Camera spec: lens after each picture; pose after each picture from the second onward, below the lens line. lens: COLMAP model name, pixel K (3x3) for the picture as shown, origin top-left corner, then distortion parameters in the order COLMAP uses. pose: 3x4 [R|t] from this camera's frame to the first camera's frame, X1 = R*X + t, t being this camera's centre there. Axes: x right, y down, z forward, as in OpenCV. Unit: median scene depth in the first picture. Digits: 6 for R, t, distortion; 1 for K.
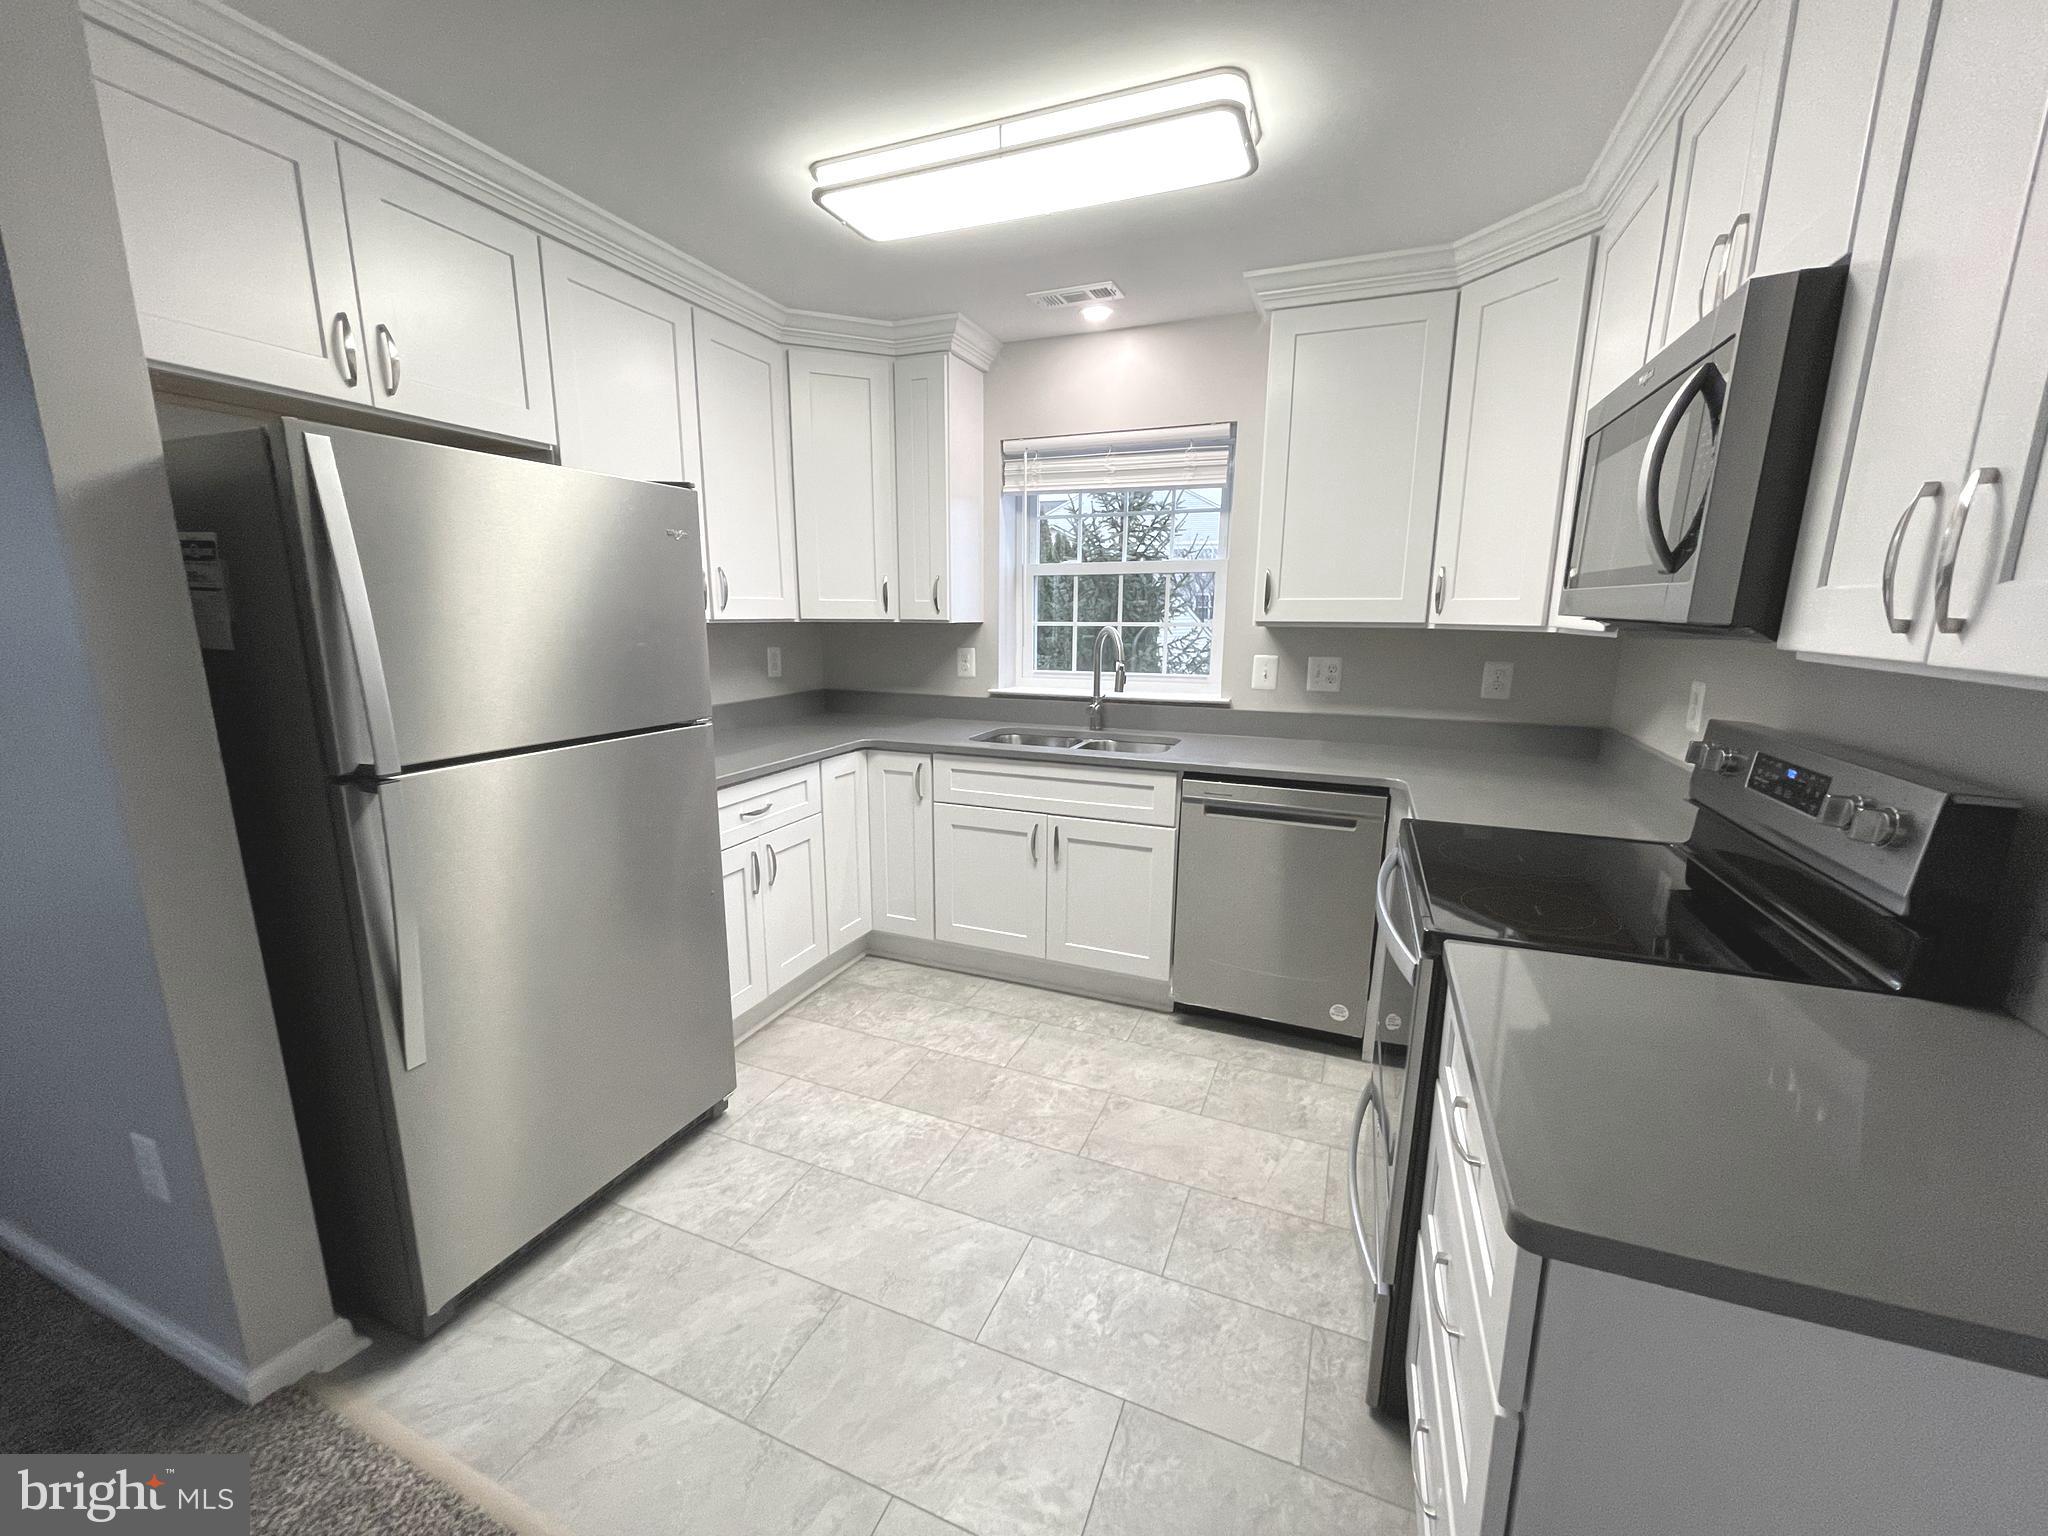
lens RADIAL K [[830.2, 0, 1013.7], [0, 830.2, 781.5], [0, 0, 1]] dist [0.001912, 0.000291]
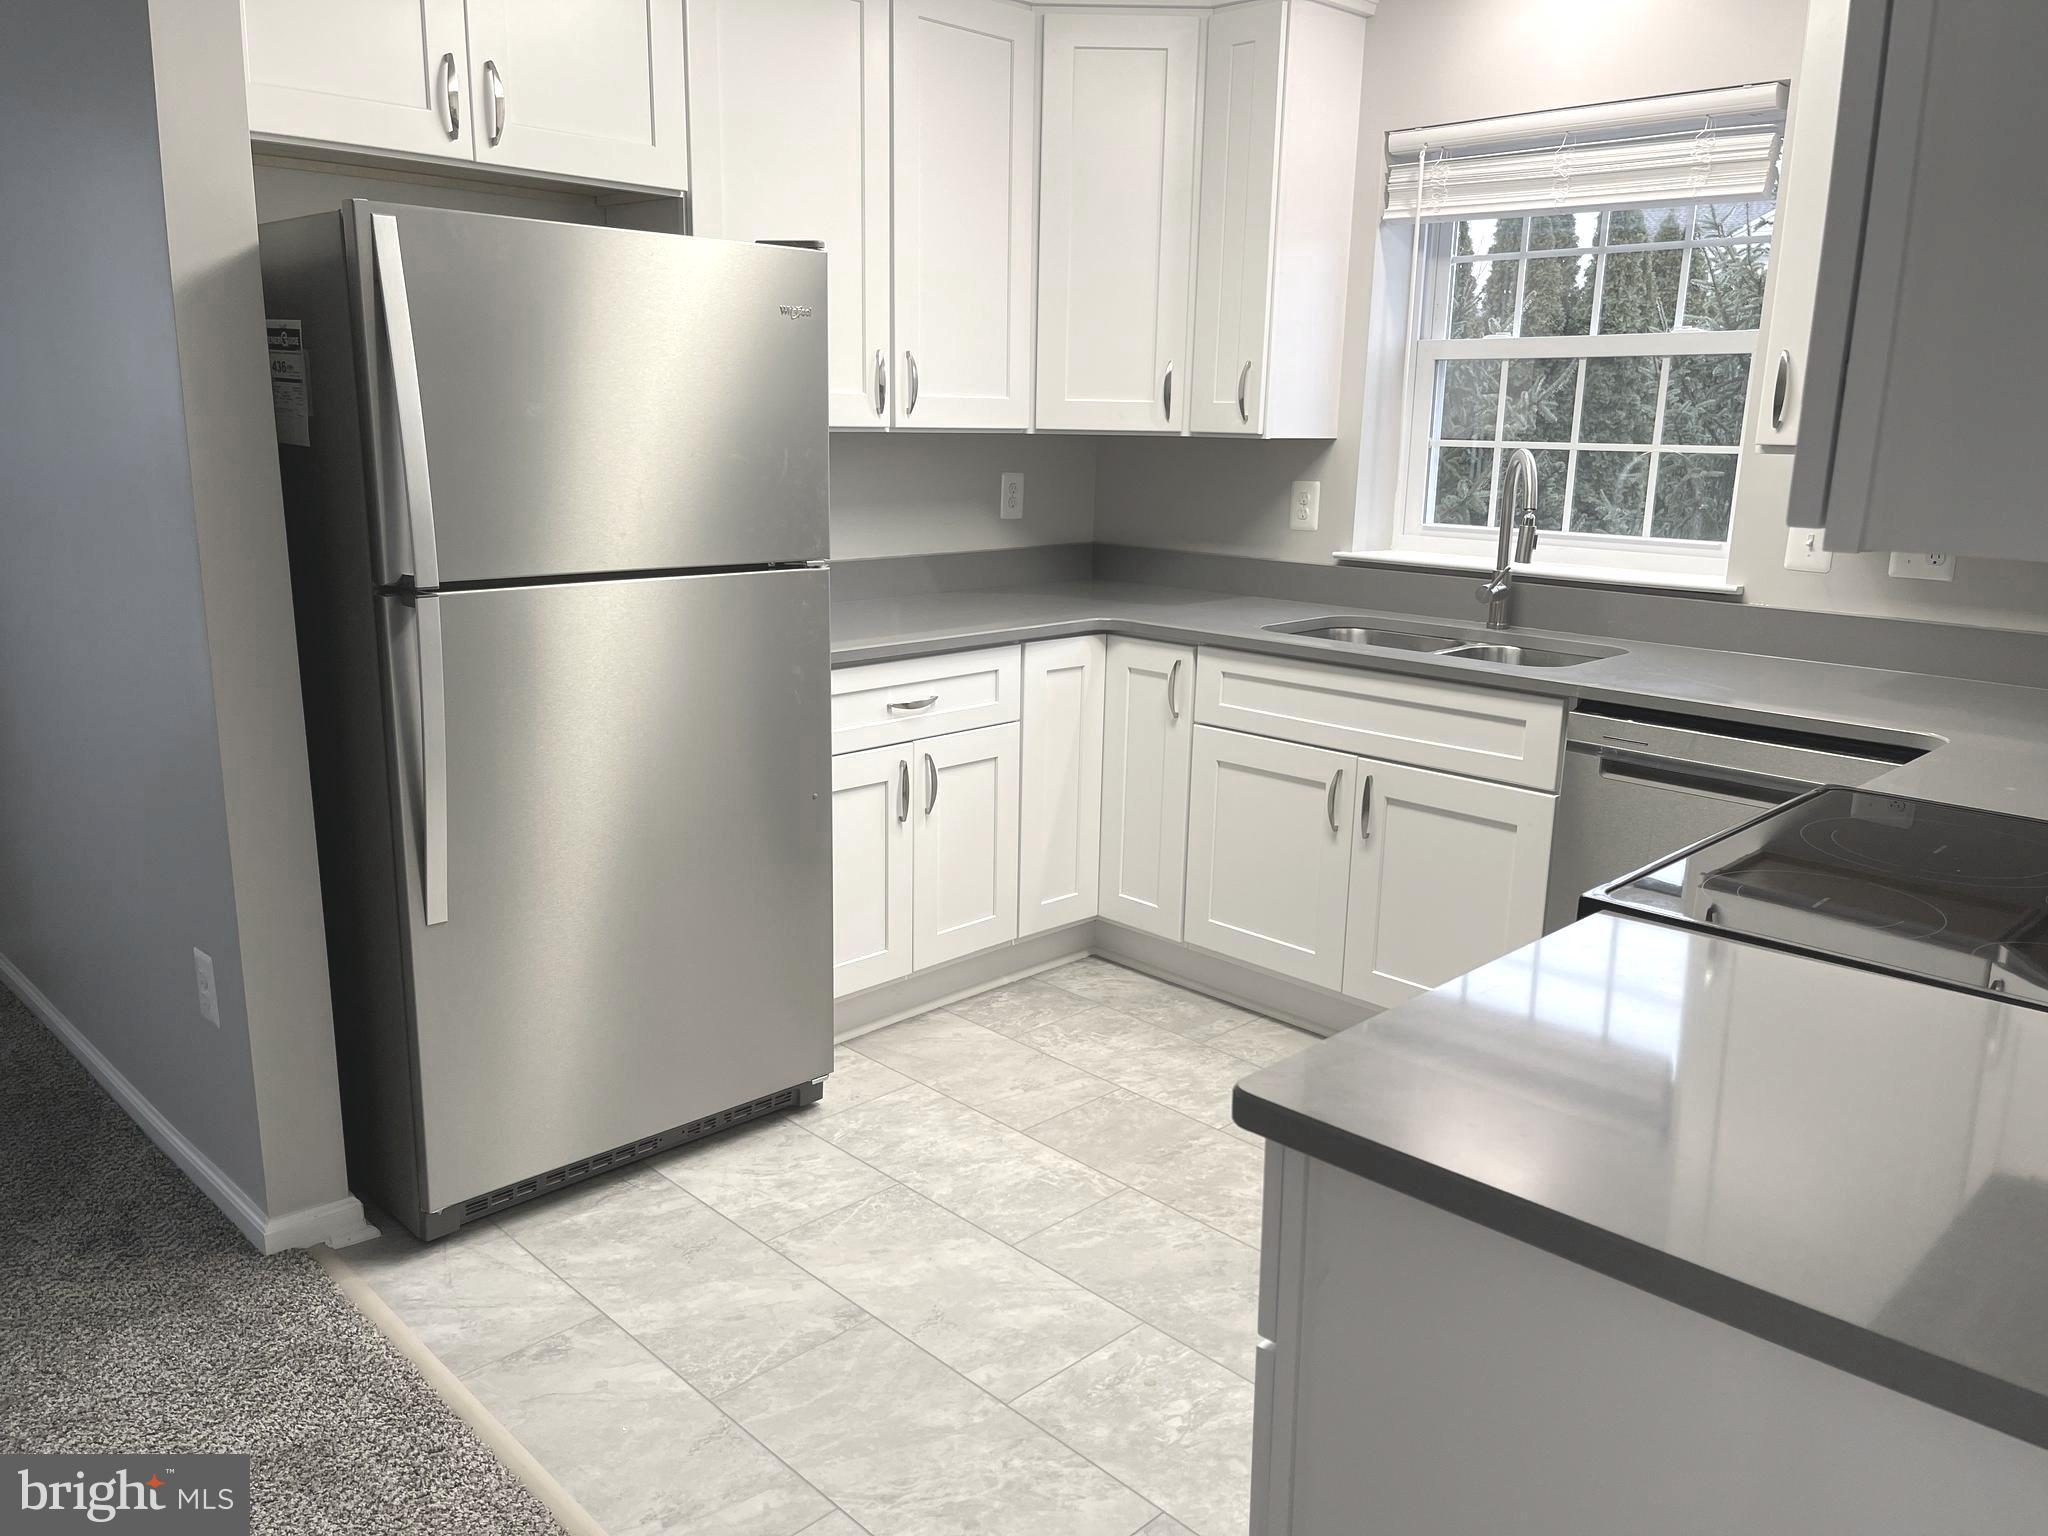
lens RADIAL K [[1553.4, 0, 1016.5], [0, 1553.4, 777.0], [0, 0, 1]] dist [0.069468, -0.081507]
pose [[0.922476, 0.100686, -0.372694, 0.267823], [-0.092314, 0.994914, 0.040292, 0.036438], [0.374856, -0.002763, 0.927079, -0.185118]]
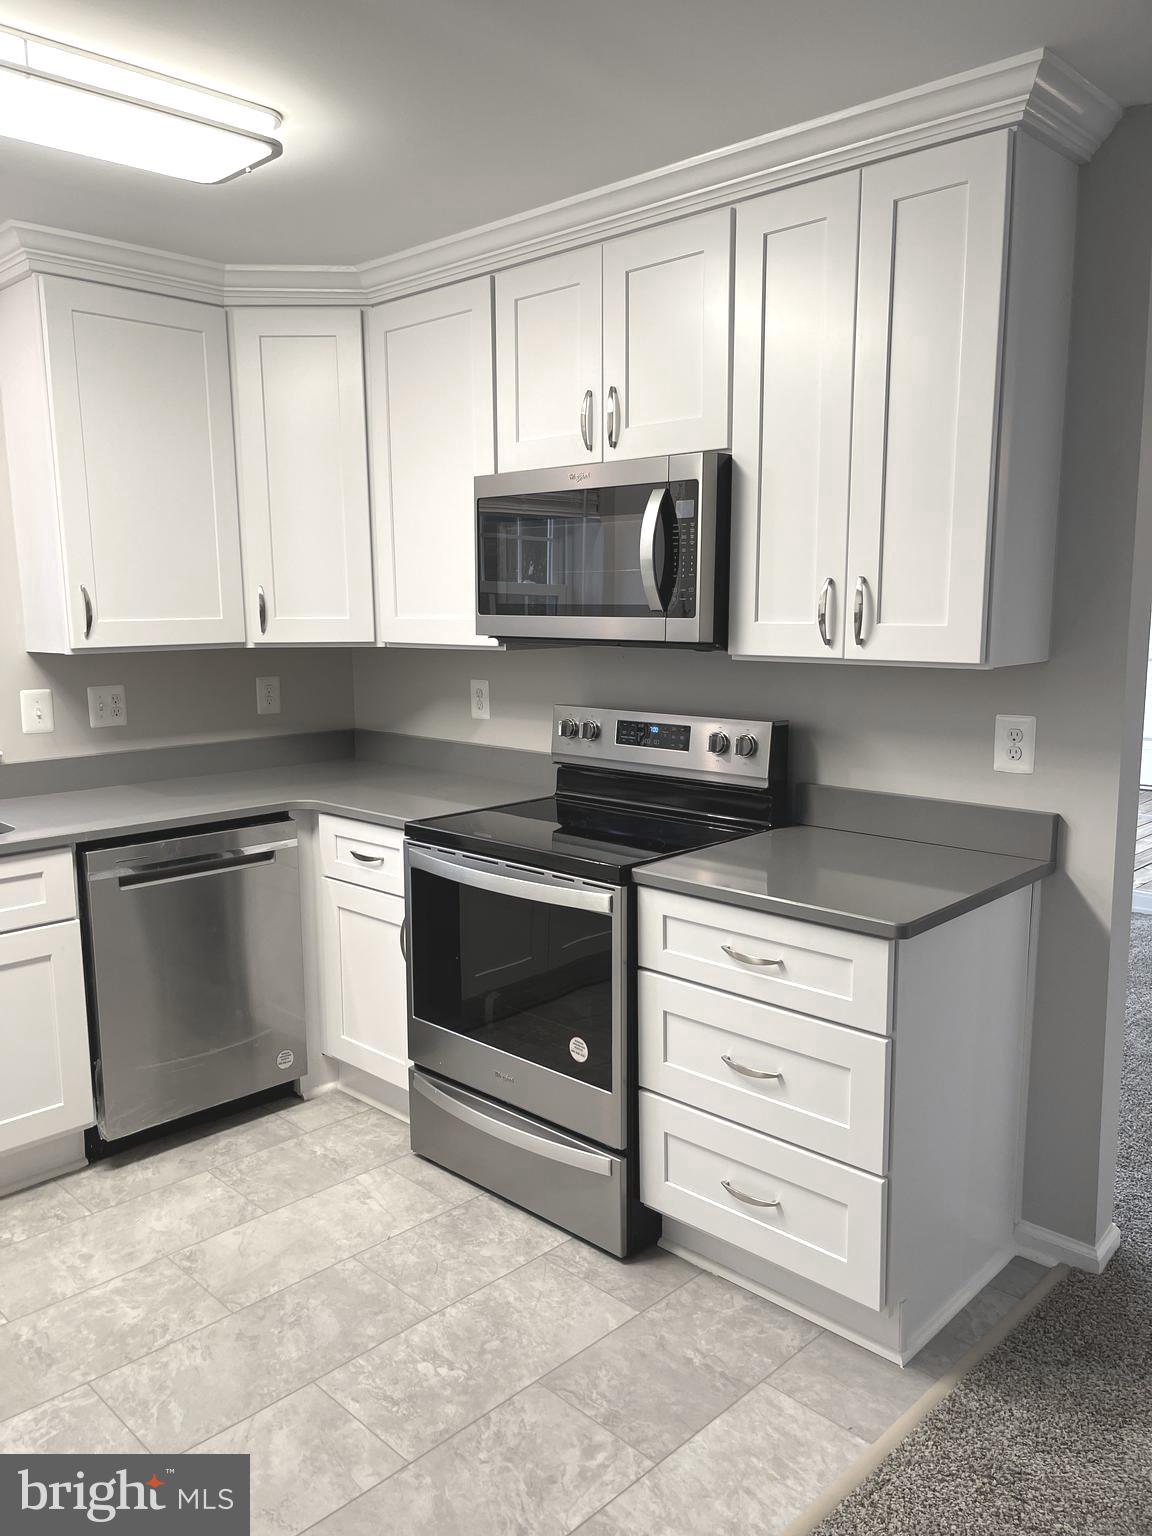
lens RADIAL K [[1165.0, 0, 573.5], [0, 1165.0, 787.7], [0, 0, 1]] dist [0.069468, -0.081507]
pose [[0.367922, -0.155832, 0.916706, -0.645036], [0.200568, 0.975950, 0.085404, -0.065888], [-0.907968, 0.152440, 0.390329, 0.147785]]
